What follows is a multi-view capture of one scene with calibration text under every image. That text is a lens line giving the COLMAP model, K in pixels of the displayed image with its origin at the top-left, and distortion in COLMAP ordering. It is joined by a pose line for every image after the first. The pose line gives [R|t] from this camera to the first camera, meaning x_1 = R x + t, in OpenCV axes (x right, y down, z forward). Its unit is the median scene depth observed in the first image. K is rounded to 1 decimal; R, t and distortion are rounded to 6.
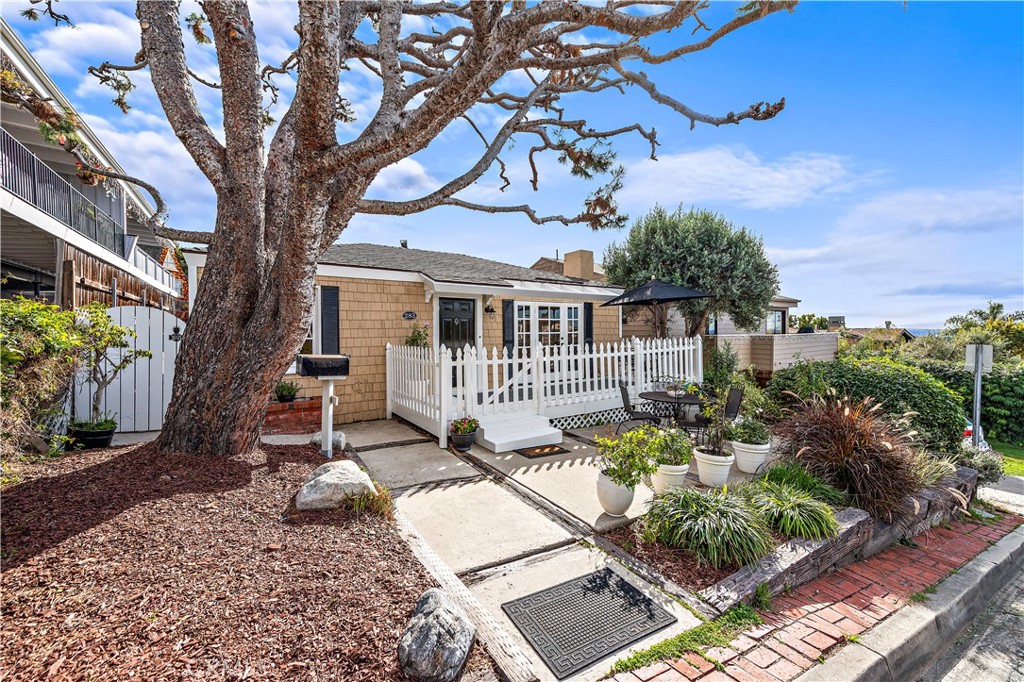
lens RADIAL K [[407.5, 0, 509.2], [0, 407.5, 340.3], [0, 0, 1]] dist [0.010449, 0.000078]
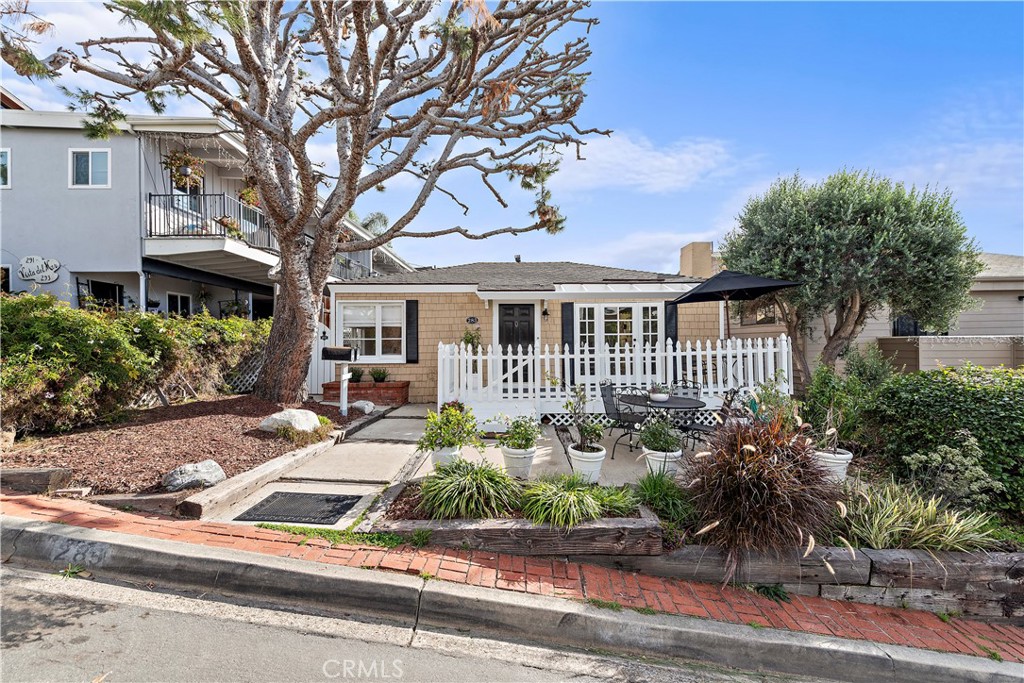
lens RADIAL K [[407.5, 0, 509.2], [0, 407.5, 340.8], [0, 0, 1]] dist [0.010449, 0.000078]
pose [[0.837783, -0.001421, -0.546001, 0.544135], [-0.007573, 0.999870, -0.014222, 0.018408], [0.545950, 0.016050, 0.837664, 0.040666]]
